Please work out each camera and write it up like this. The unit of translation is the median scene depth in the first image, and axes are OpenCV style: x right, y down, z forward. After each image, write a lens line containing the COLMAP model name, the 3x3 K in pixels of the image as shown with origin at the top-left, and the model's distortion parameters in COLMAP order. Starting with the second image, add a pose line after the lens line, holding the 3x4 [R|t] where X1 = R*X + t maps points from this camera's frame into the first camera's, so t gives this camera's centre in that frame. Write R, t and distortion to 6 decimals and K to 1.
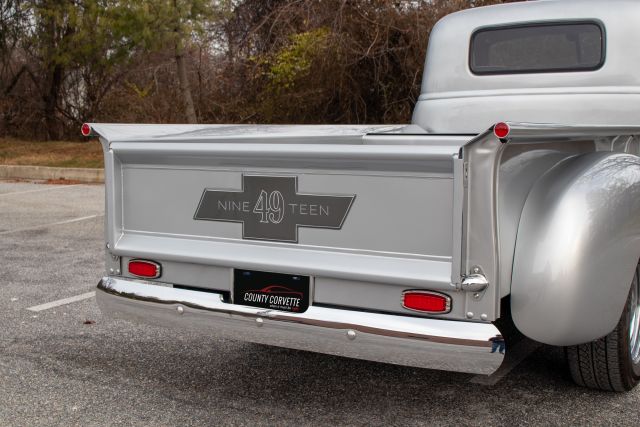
lens RADIAL K [[828.2, 0, 323.7], [0, 828.2, 211.7], [0, 0, 1]] dist [-0.065242, 0.000000]
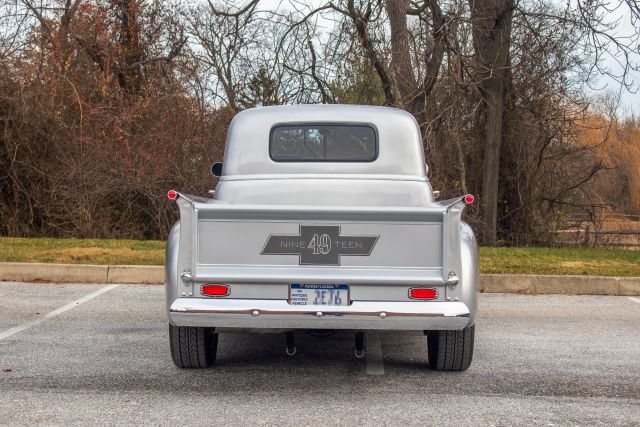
lens RADIAL K [[1091.7, 0, 317.7], [0, 1091.7, 210.1], [0, 0, 1]] dist [-0.010305, 0.000000]
pose [[0.870013, 0.016622, 0.492748, -0.671338], [0.036681, 0.994479, -0.098312, 0.082379], [-0.491662, 0.103607, 0.864600, -0.518518]]
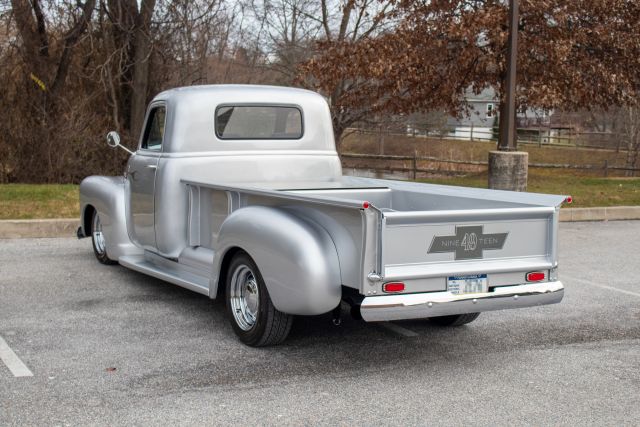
lens RADIAL K [[993.5, 0, 315.5], [0, 993.5, 213.3], [0, 0, 1]] dist [-0.018188, 0.000000]
pose [[0.523240, -0.062611, 0.849882, -1.316294], [0.074913, 0.996816, 0.027314, -0.096375], [-0.848886, 0.049375, 0.526264, 0.044638]]
